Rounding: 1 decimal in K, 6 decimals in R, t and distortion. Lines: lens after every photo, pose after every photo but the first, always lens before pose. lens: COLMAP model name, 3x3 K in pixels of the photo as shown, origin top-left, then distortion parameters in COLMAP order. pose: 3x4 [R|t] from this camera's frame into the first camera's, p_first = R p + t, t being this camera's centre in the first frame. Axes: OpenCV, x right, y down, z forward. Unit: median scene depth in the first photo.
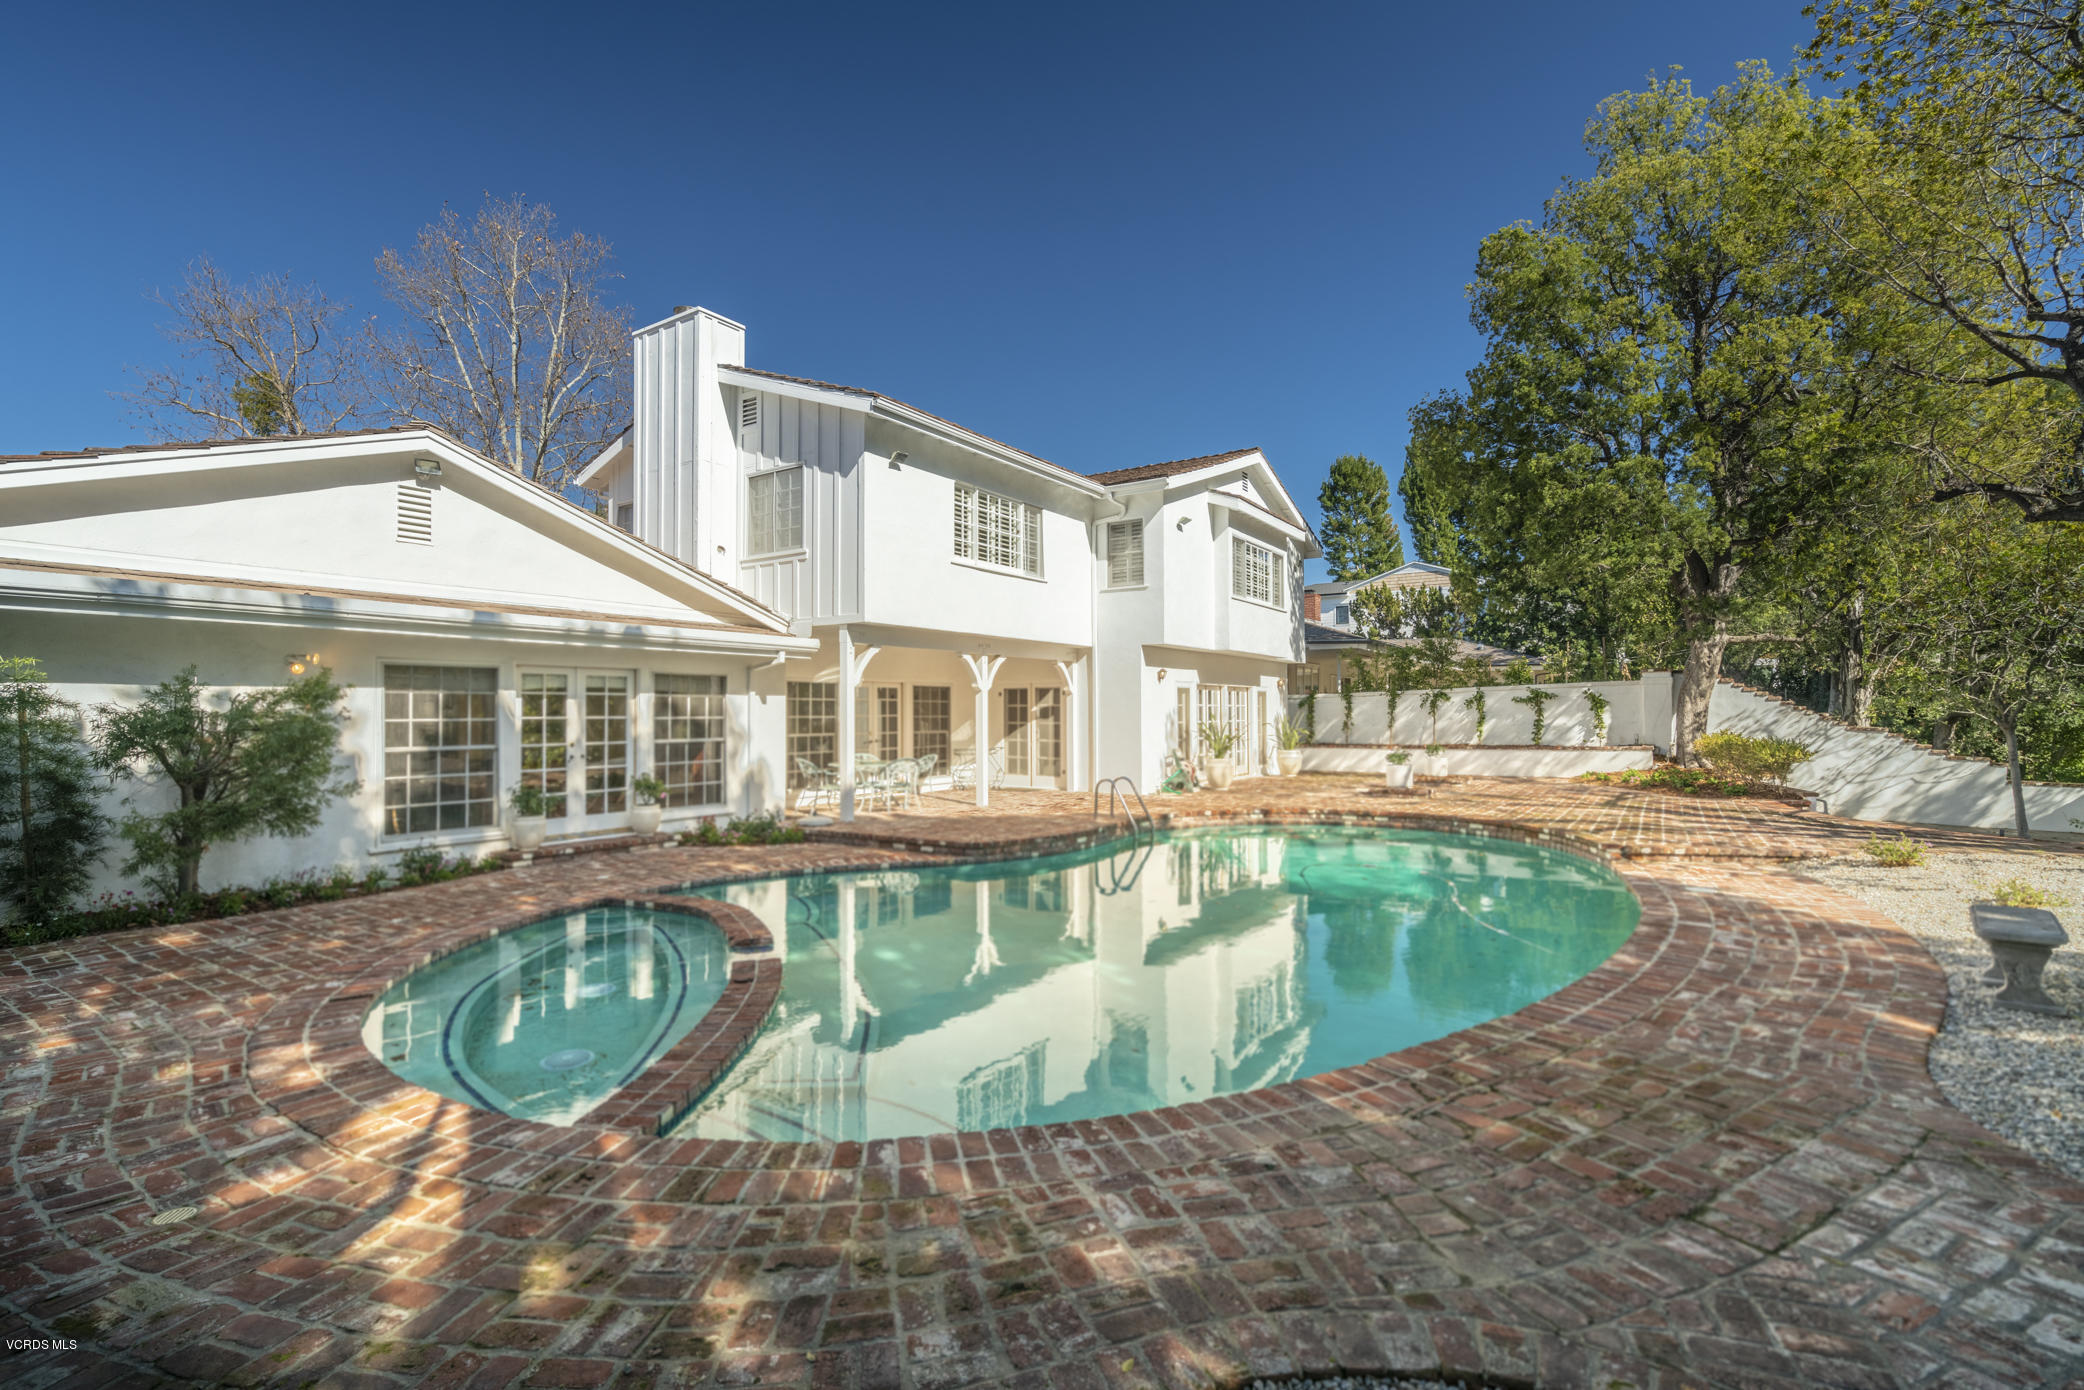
lens RADIAL K [[939.7, 0, 1052.8], [0, 939.7, 698.4], [0, 0, 1]] dist [-0.002476, 0.000351]
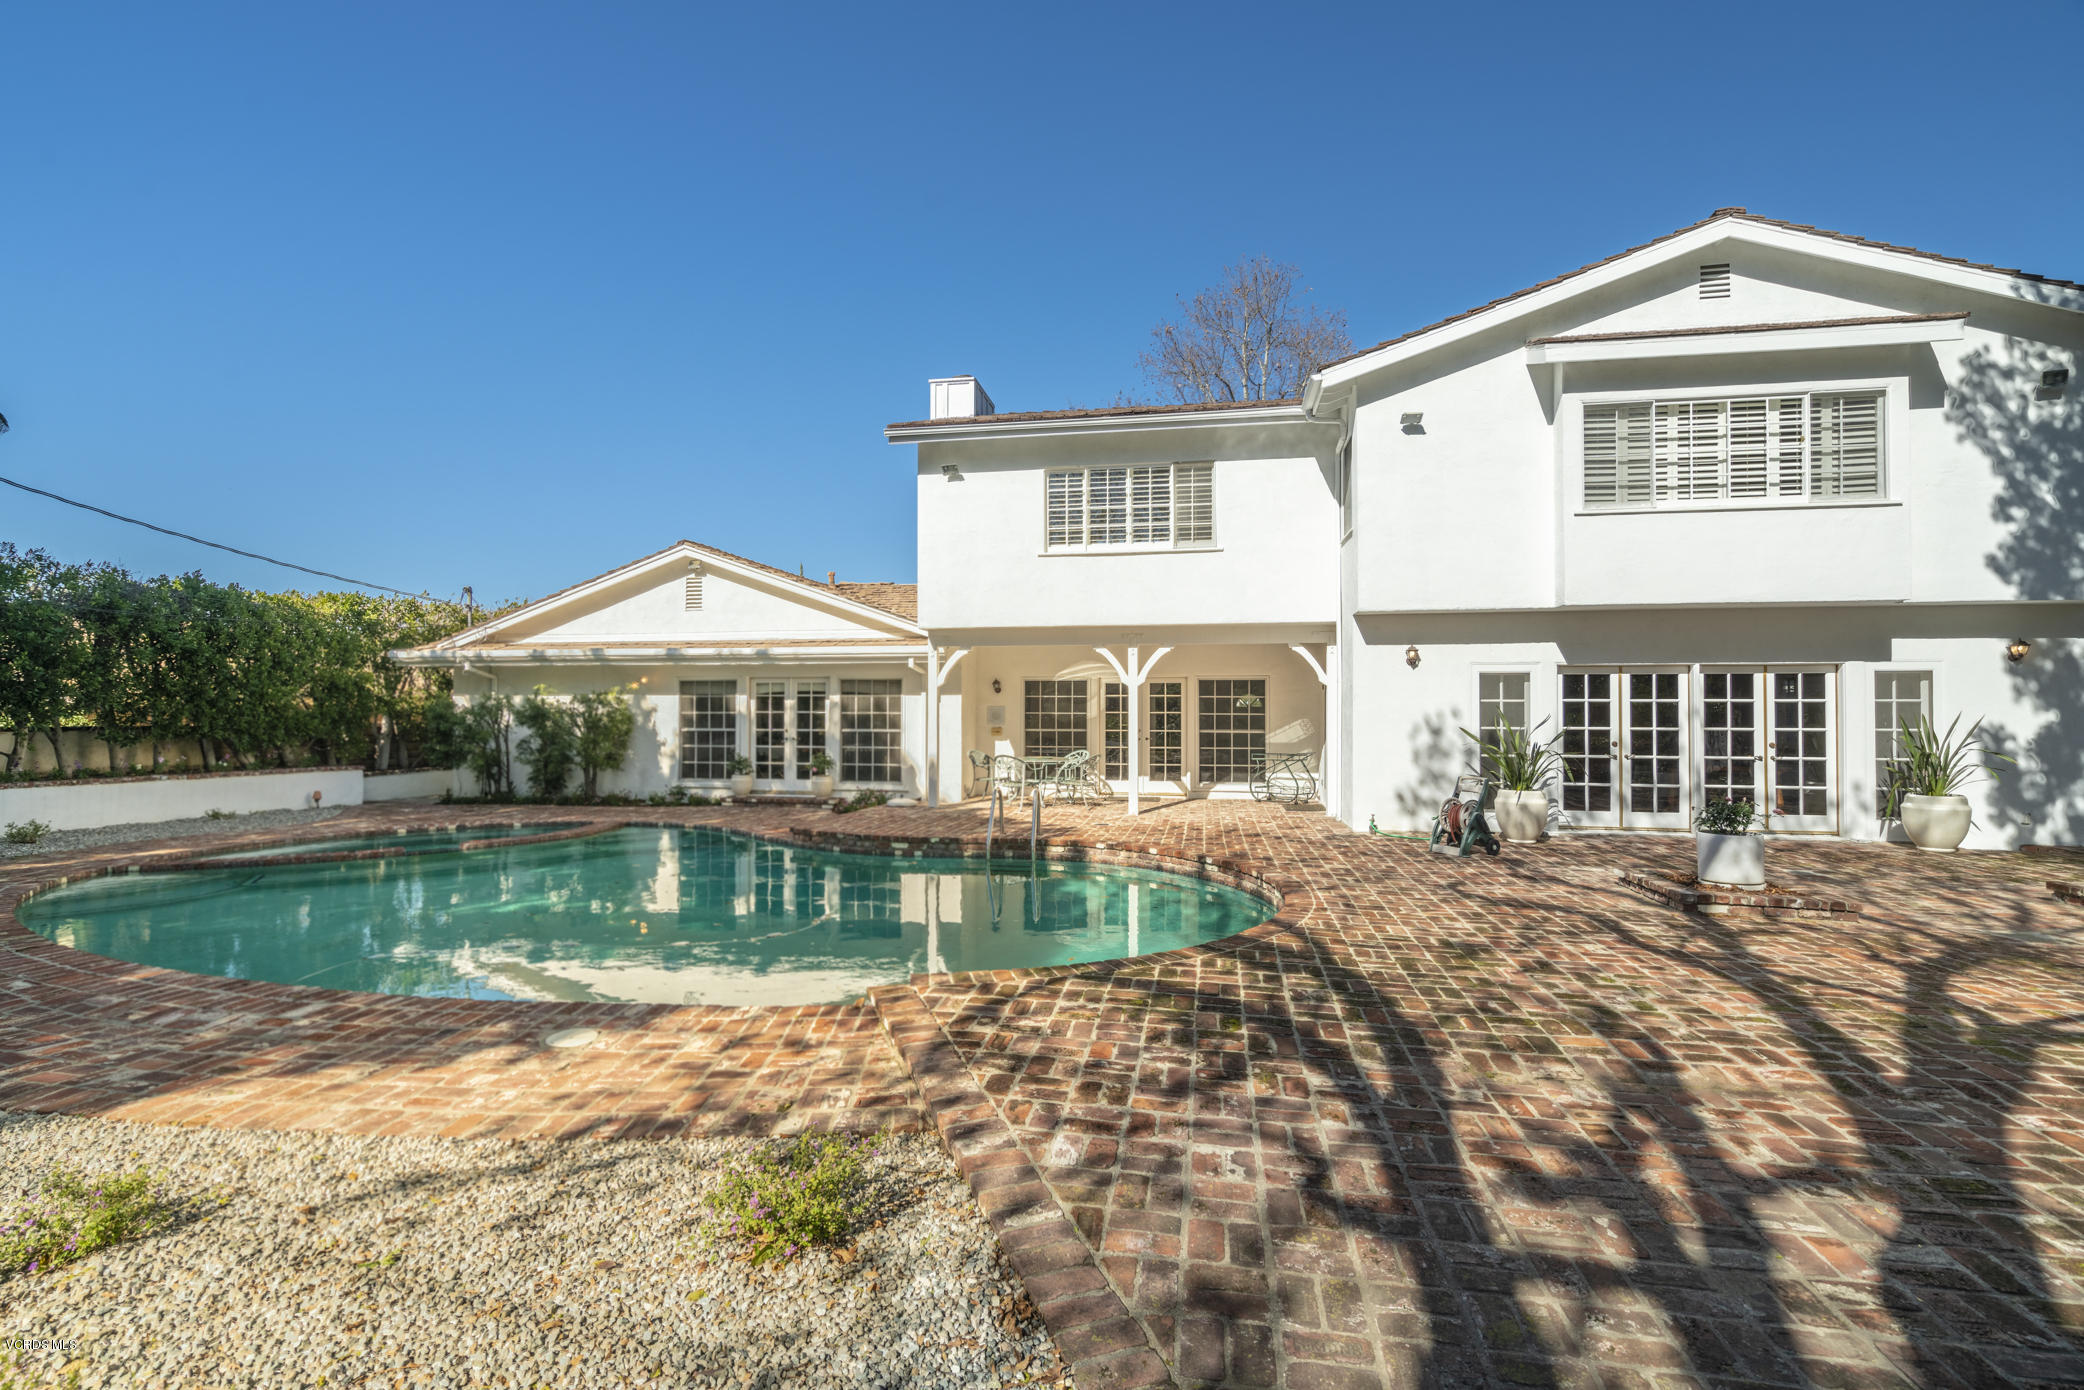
lens RADIAL K [[939.7, 0, 1046.5], [0, 939.7, 694.6], [0, 0, 1]] dist [-0.002476, 0.000351]
pose [[0.390567, -0.005055, -0.920561, 0.780023], [0.013202, 0.999913, 0.000110, -0.001073], [0.920480, -0.012196, 0.390600, 0.622473]]
